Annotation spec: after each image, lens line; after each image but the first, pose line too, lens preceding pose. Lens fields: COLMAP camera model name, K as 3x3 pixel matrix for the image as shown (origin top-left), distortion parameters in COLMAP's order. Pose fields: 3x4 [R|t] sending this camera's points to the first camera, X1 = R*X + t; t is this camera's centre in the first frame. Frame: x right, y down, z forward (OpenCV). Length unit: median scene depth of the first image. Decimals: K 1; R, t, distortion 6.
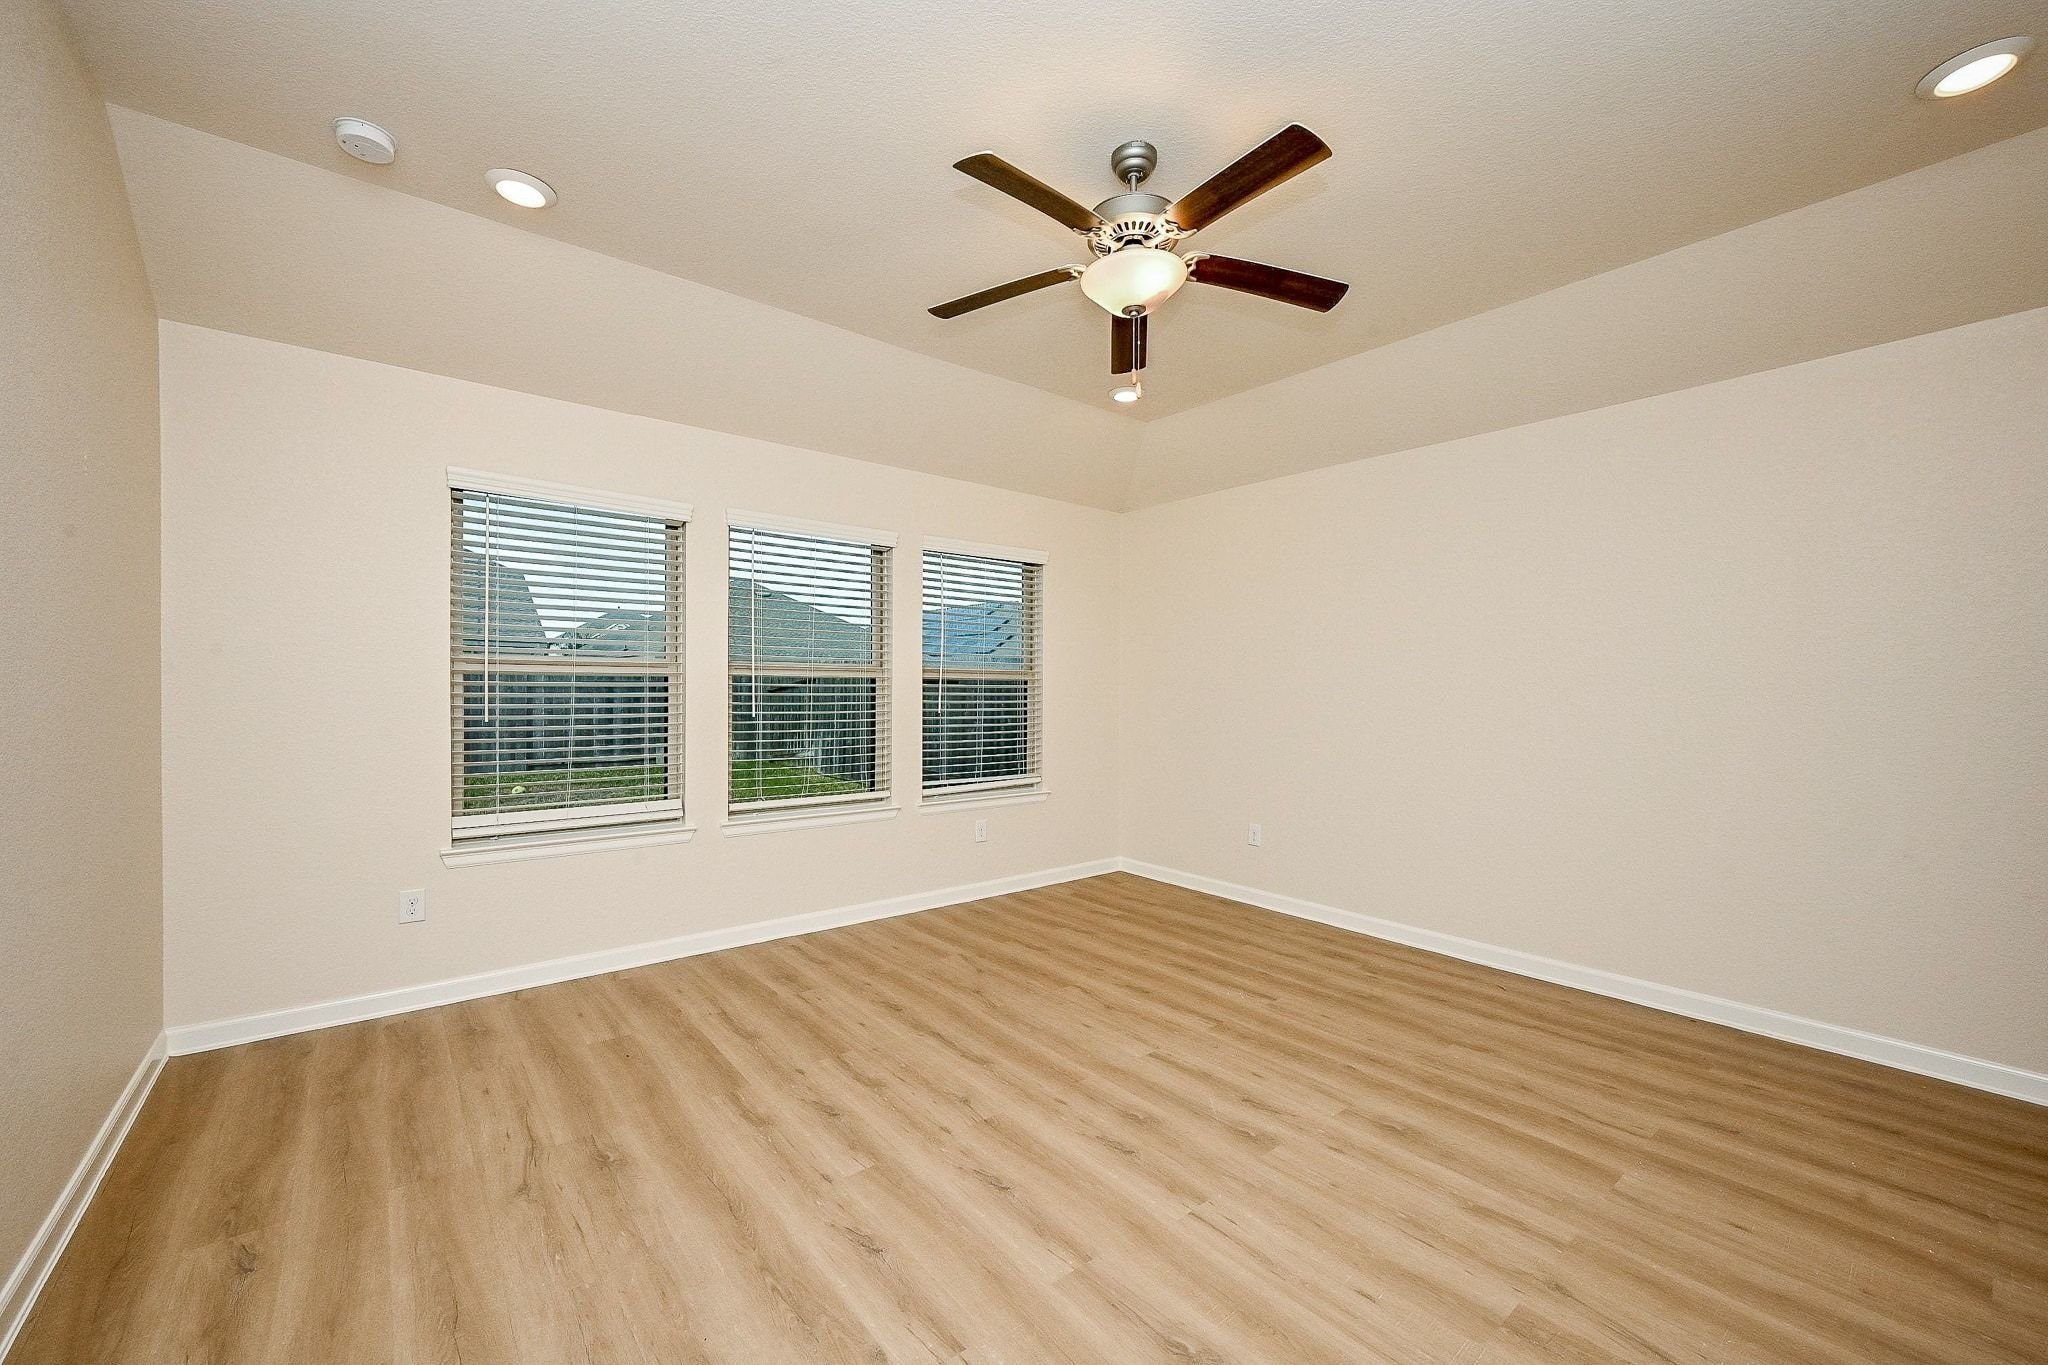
lens RADIAL K [[813.1, 0, 1026.6], [0, 813.1, 689.9], [0, 0, 1]] dist [-0.001723, -0.000242]
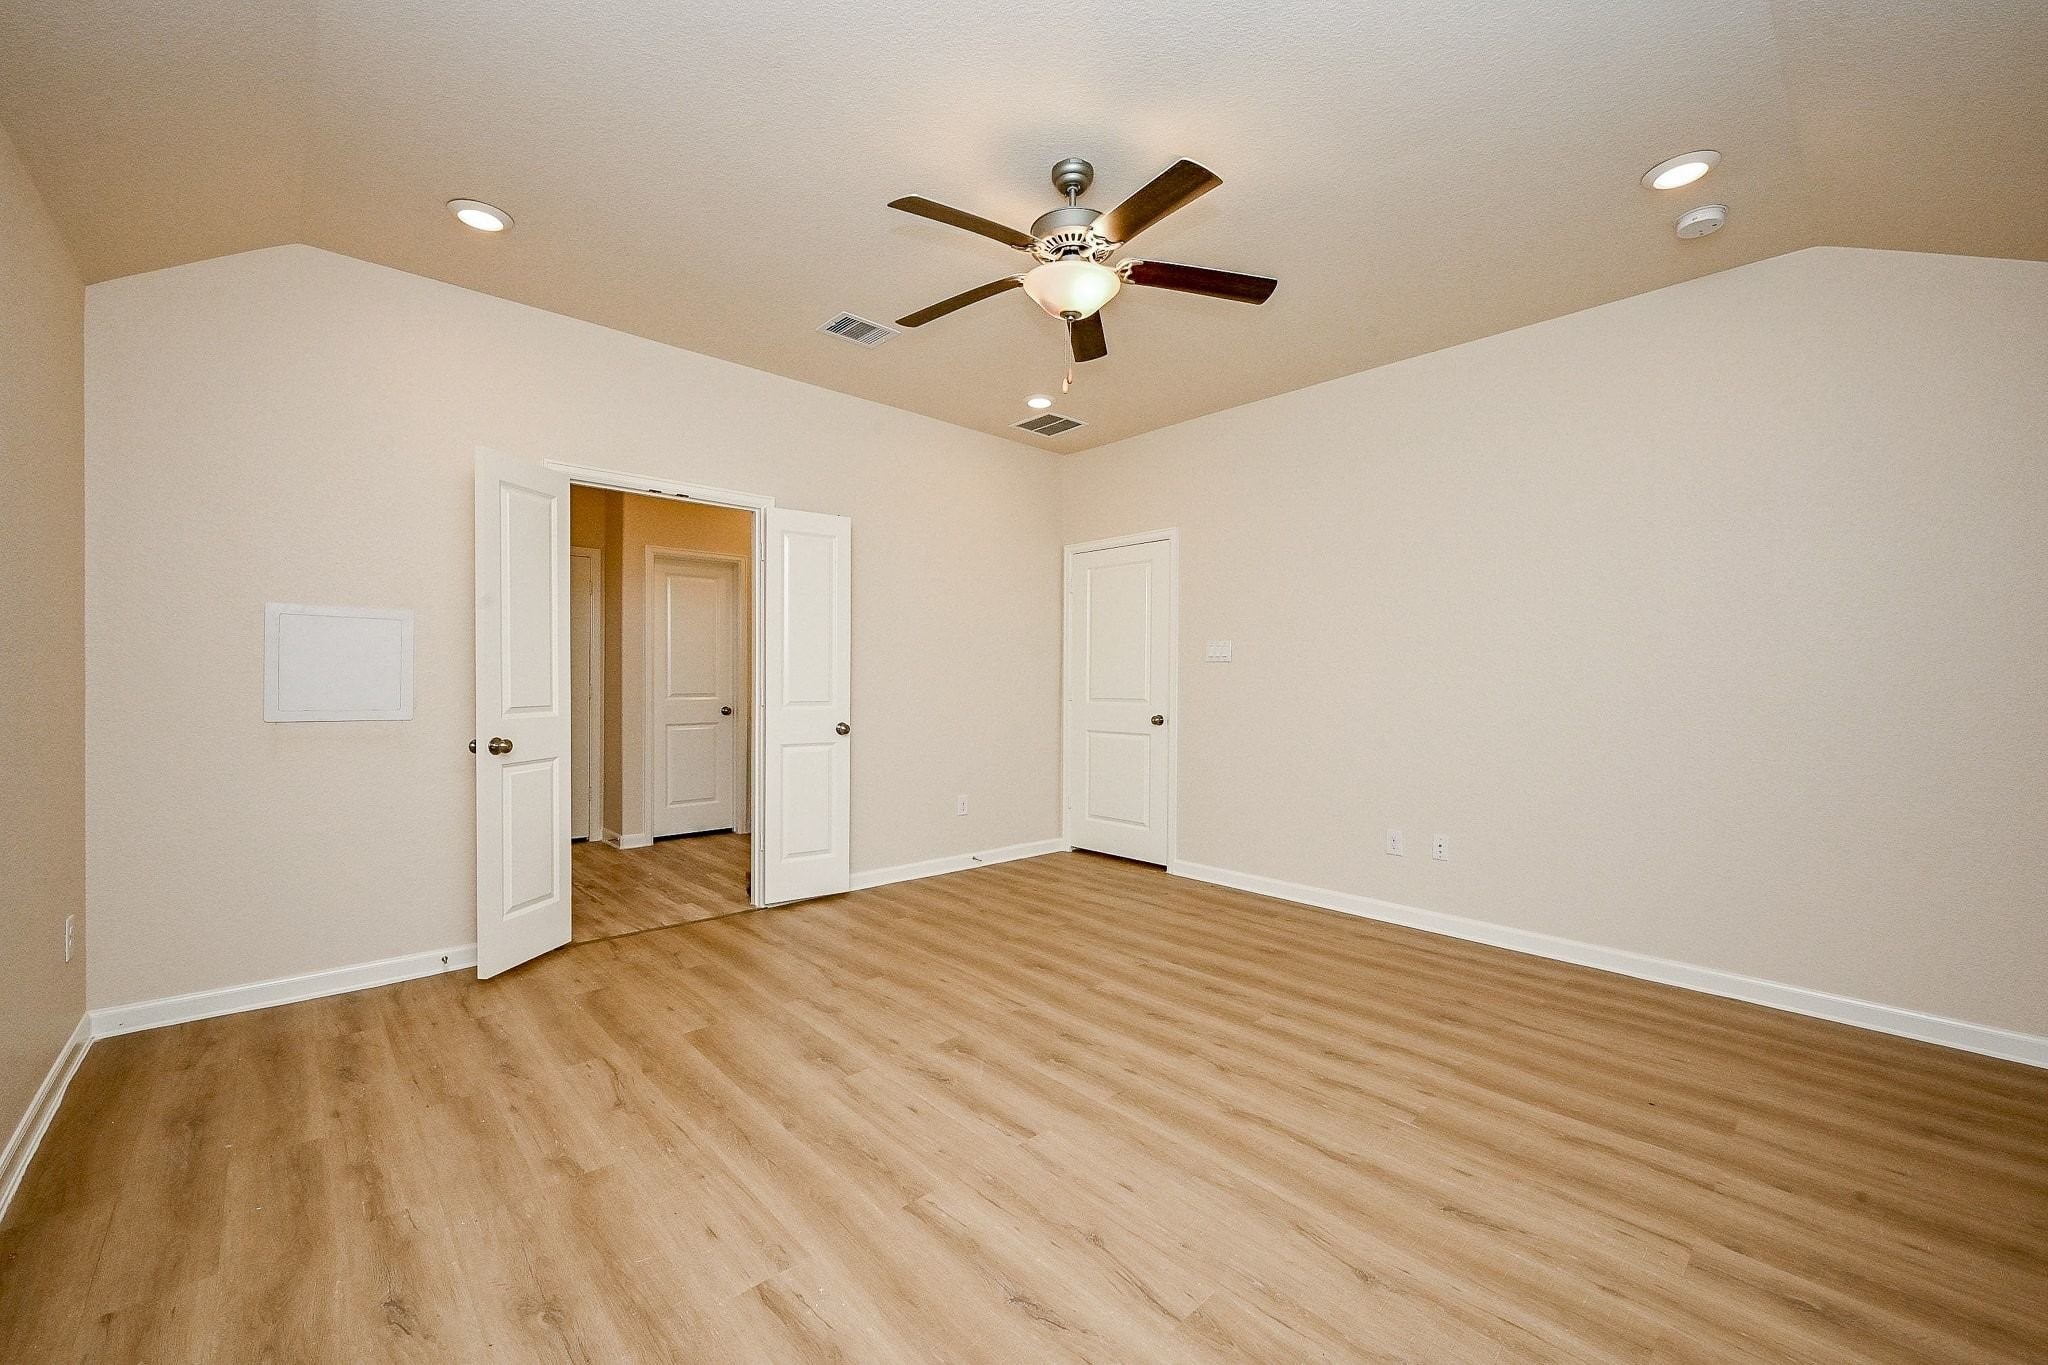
lens RADIAL K [[813.1, 0, 1026.6], [0, 813.1, 689.9], [0, 0, 1]] dist [-0.001723, -0.000242]
pose [[-0.997700, -0.014055, -0.066307, 0.240575], [-0.014869, 0.999820, 0.011792, 0.021502], [0.066129, 0.012751, -0.997730, 1.962726]]
